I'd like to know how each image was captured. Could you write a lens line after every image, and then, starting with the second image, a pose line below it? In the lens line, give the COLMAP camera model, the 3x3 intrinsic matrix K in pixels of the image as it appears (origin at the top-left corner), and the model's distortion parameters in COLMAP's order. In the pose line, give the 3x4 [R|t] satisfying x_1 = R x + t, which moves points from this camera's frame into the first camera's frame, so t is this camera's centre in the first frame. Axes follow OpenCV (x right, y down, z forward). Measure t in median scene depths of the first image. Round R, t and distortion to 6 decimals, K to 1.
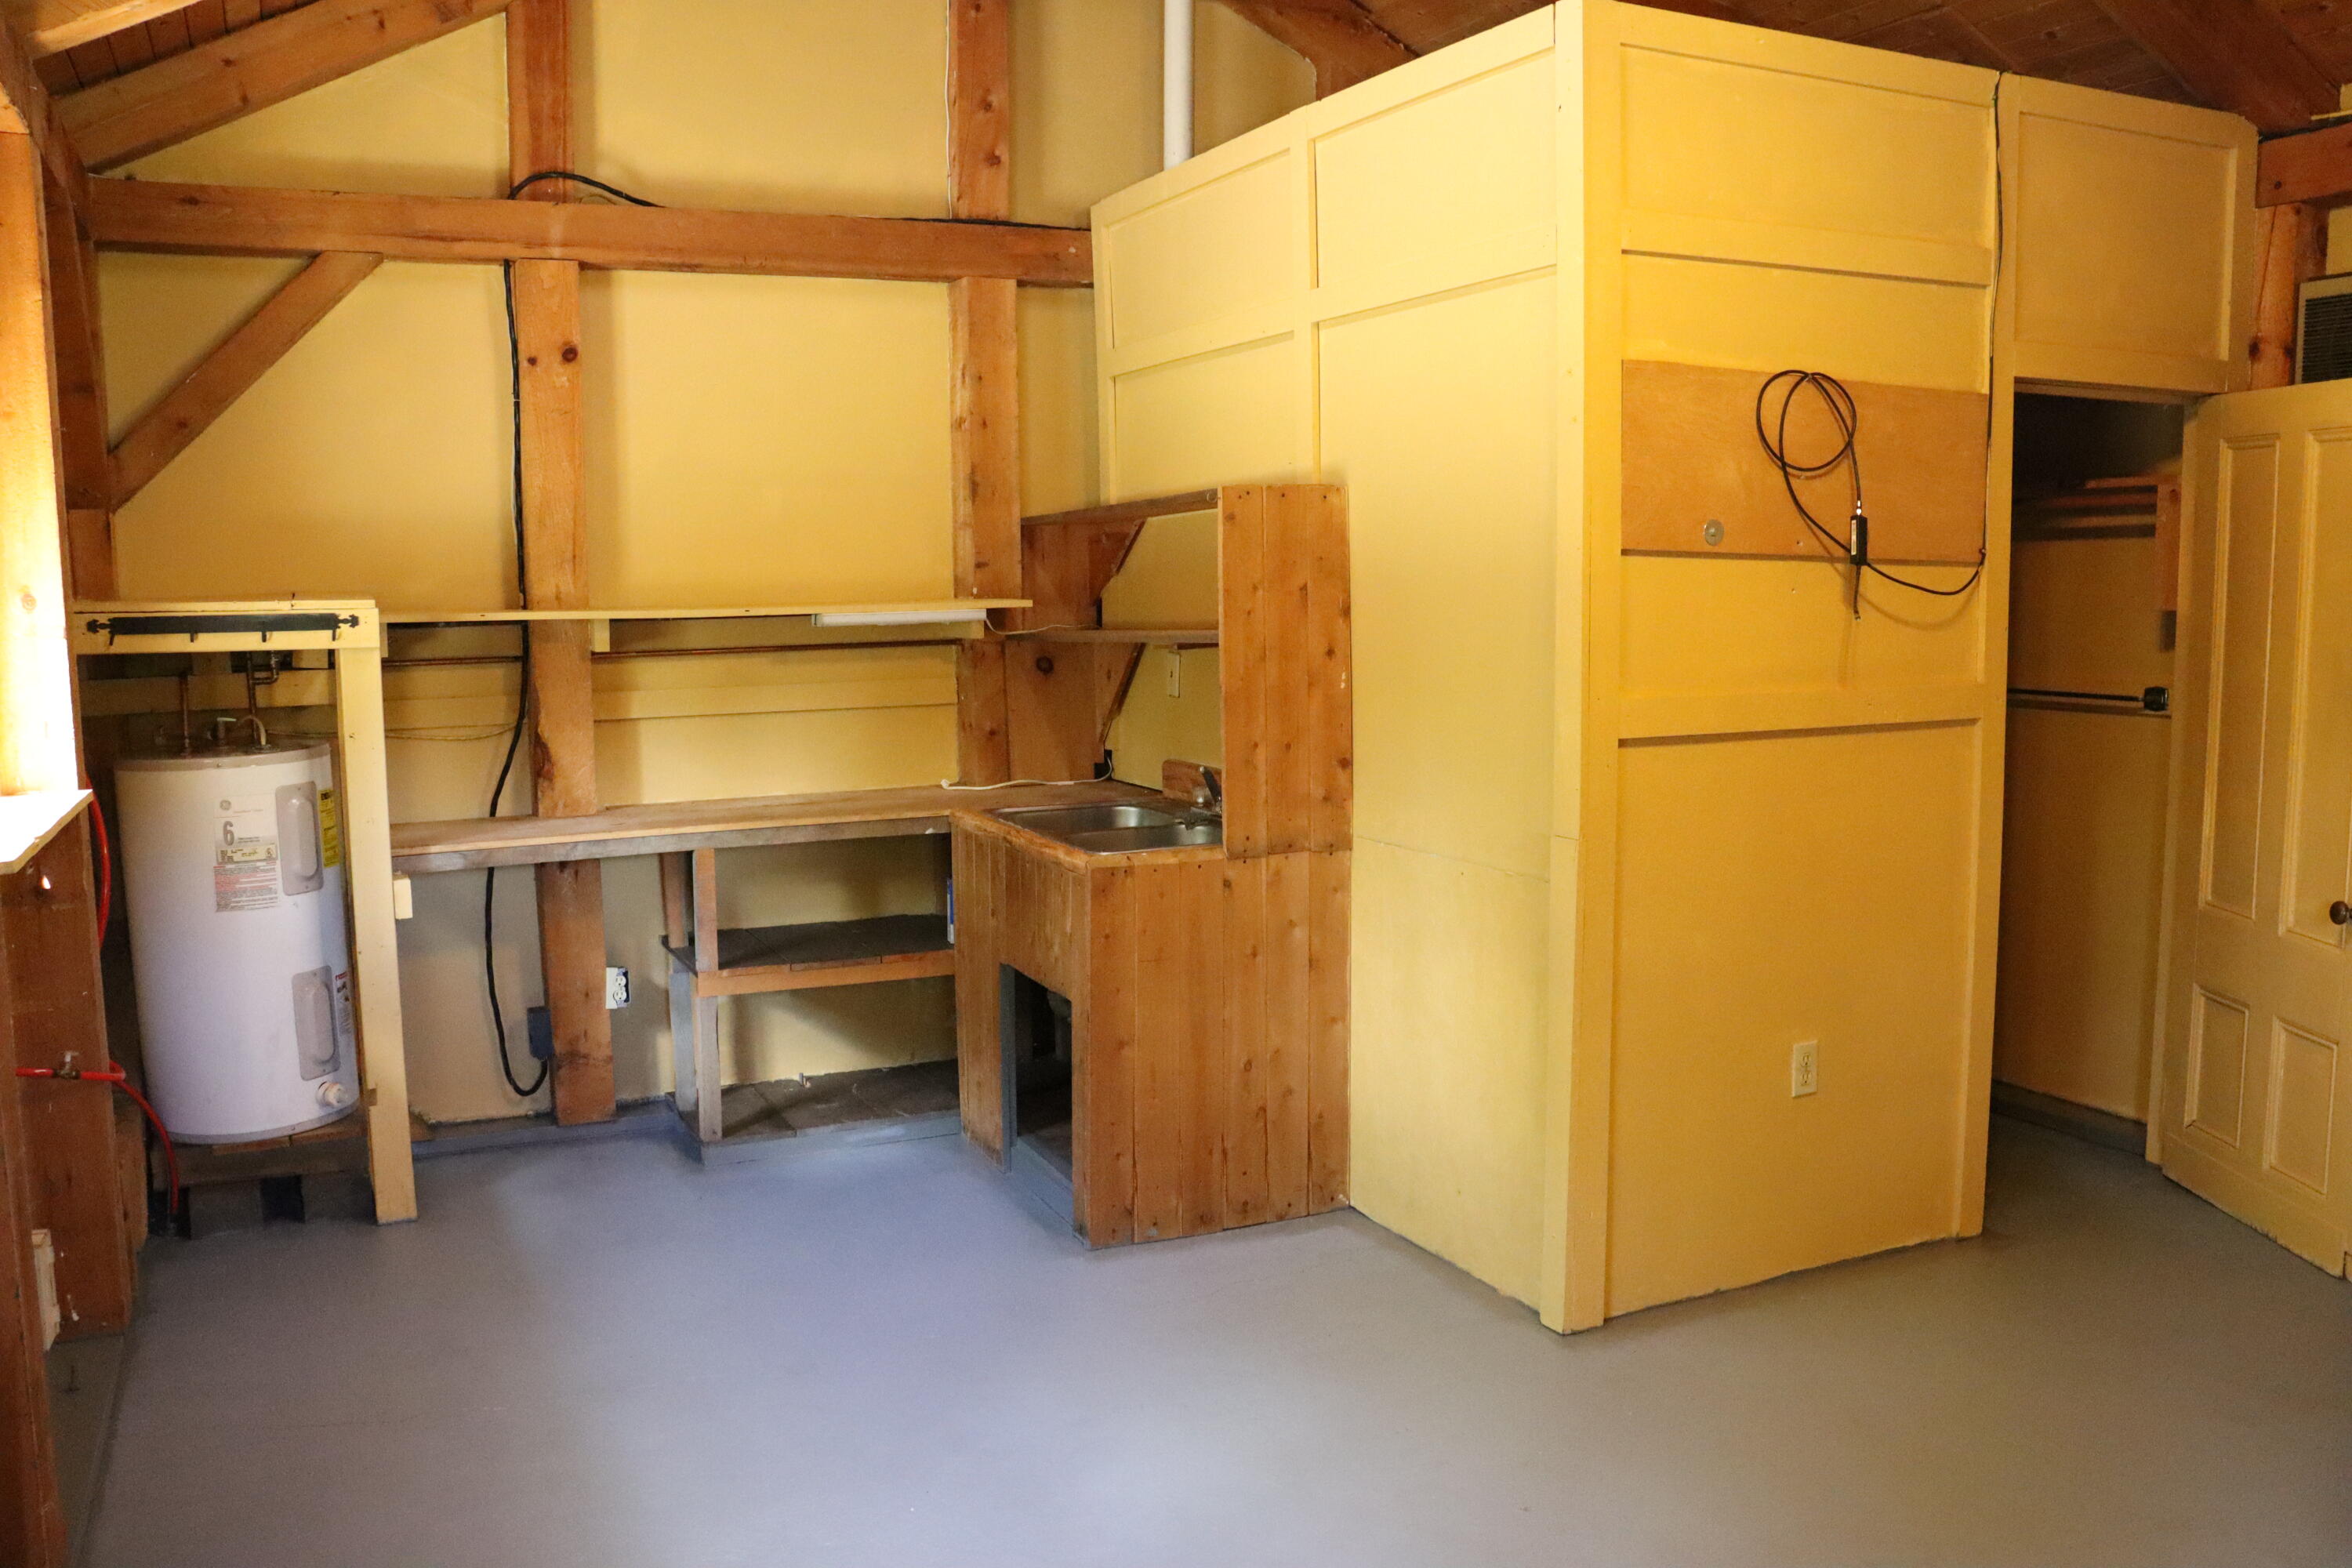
lens RADIAL K [[1939.2, 0, 1175.6], [0, 1939.2, 794.8], [0, 0, 1]] dist [-0.176840, 0.168642]
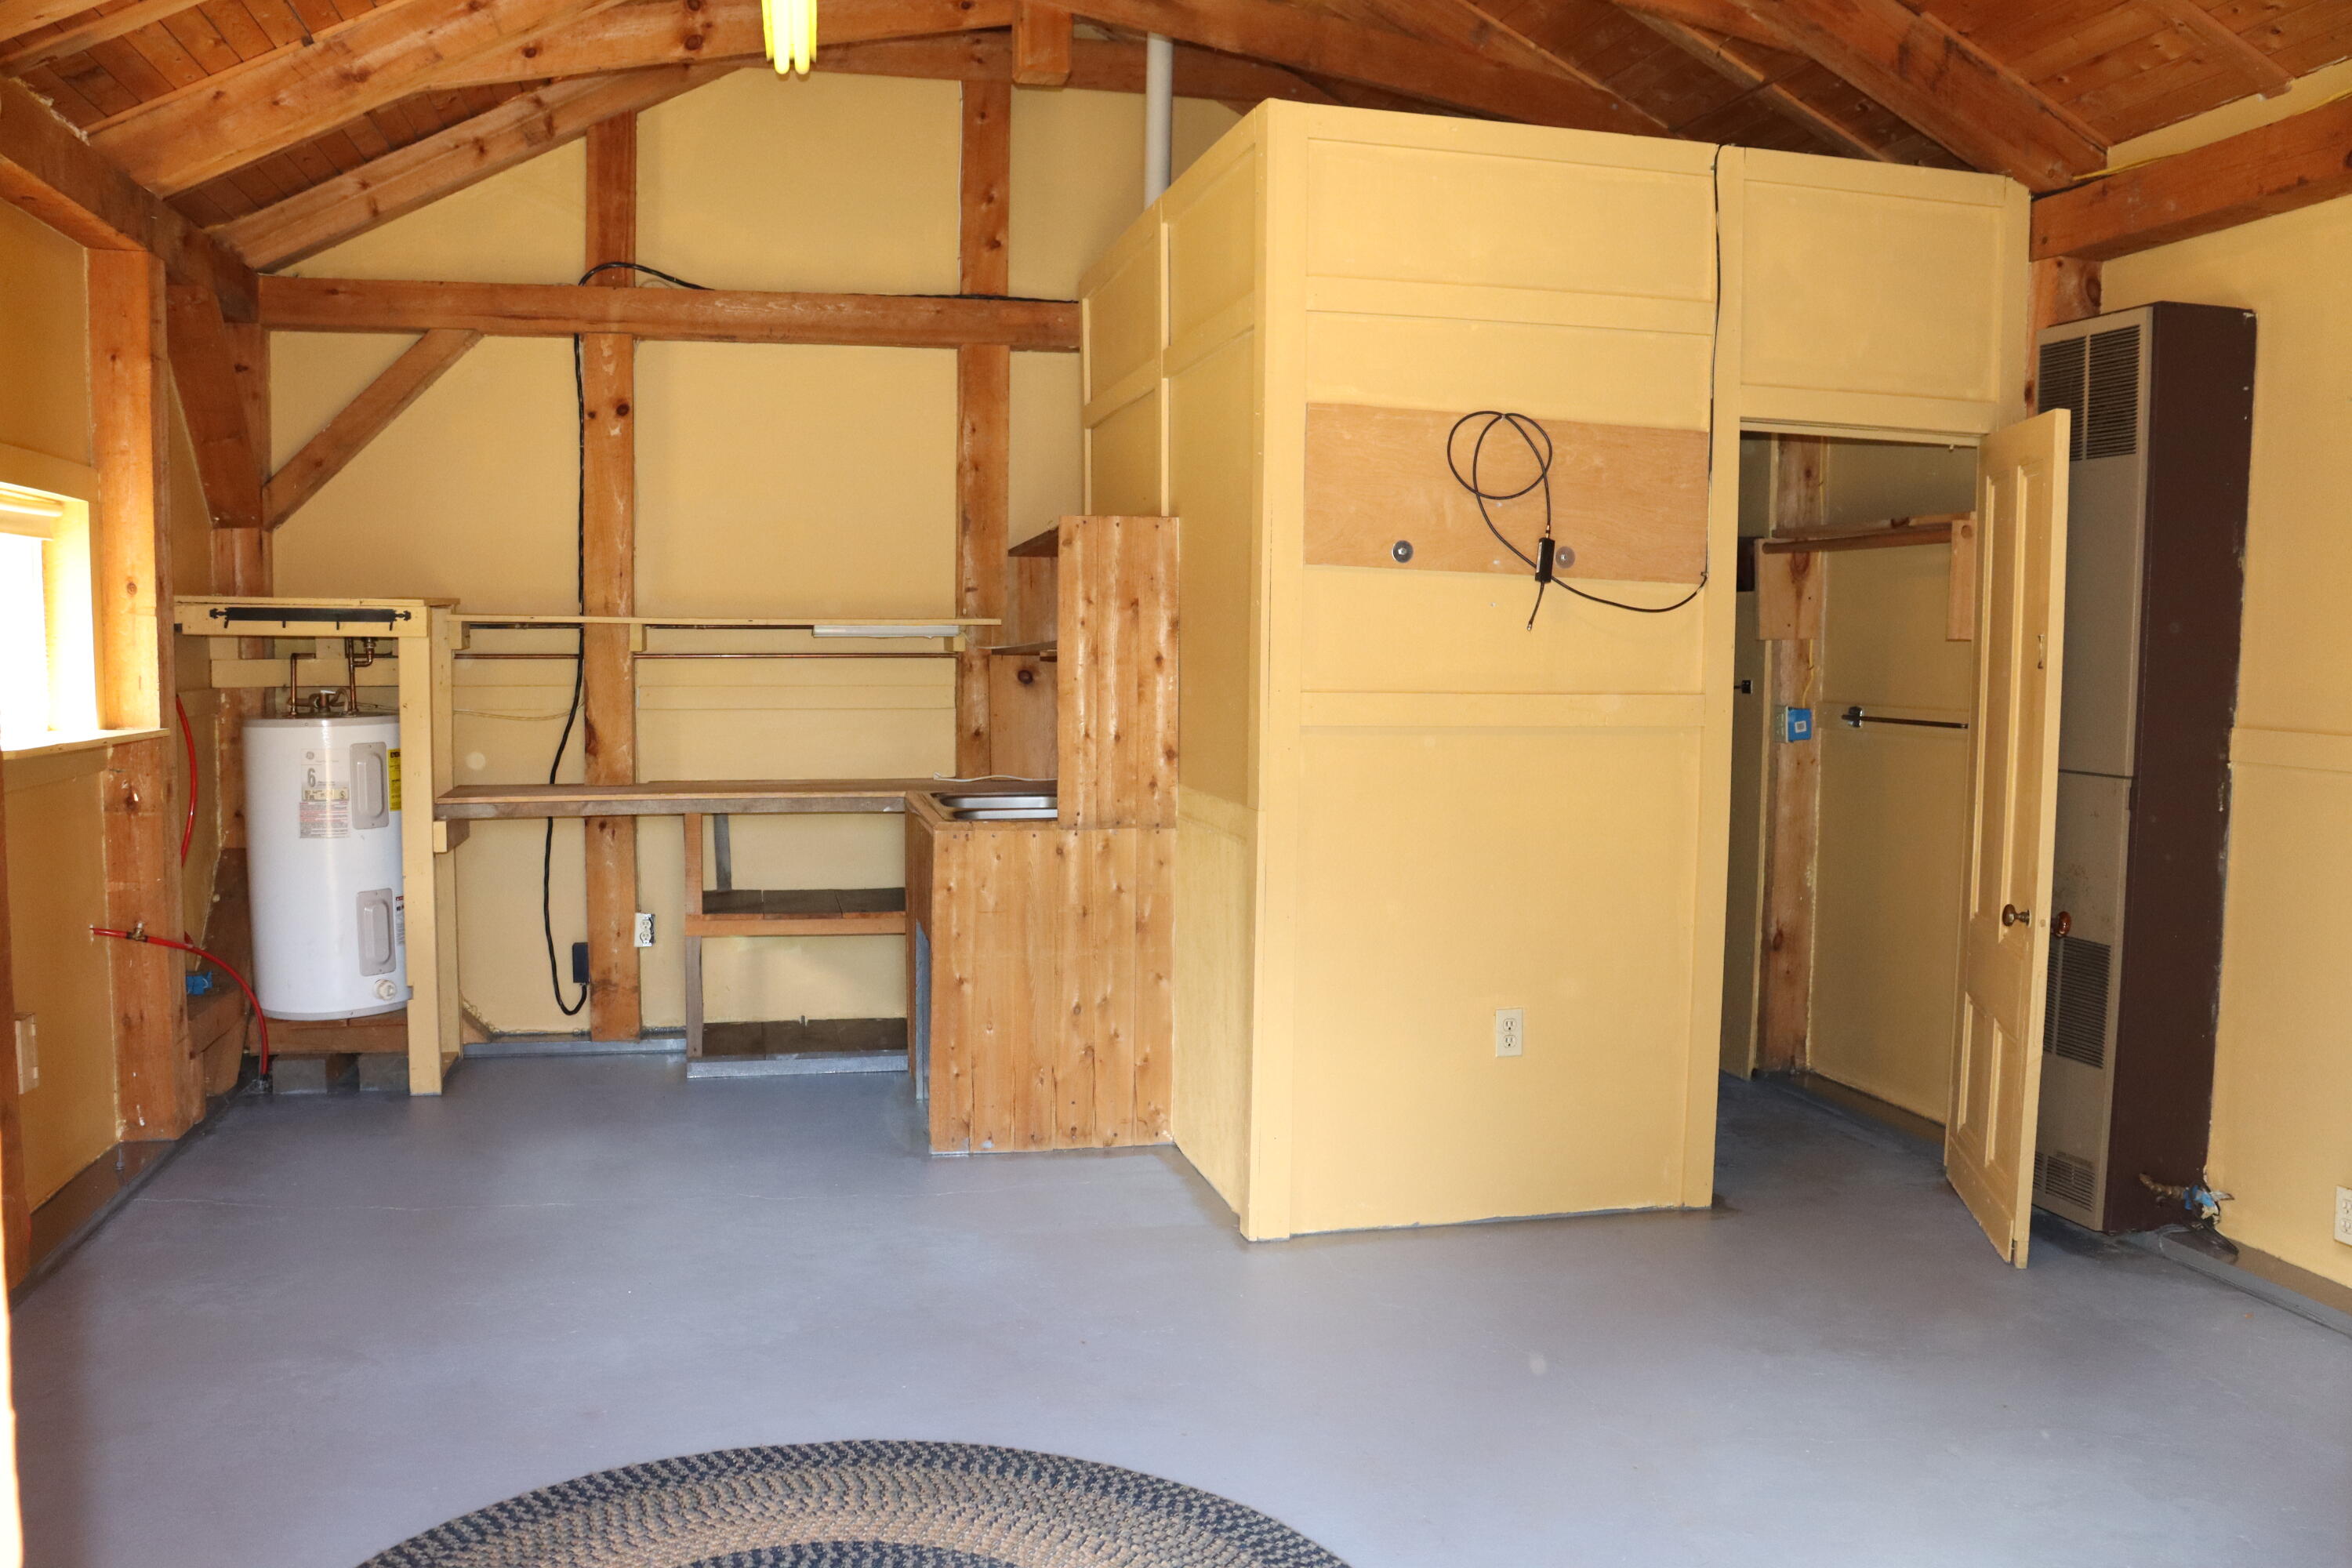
lens RADIAL K [[1939.2, 0, 1175.6], [0, 1939.2, 794.8], [0, 0, 1]] dist [-0.176840, 0.168642]
pose [[0.976775, 0.037819, -0.210904, 0.333813], [-0.045245, 0.998510, -0.030493, 0.042961], [0.209436, 0.039327, 0.977031, -0.135769]]
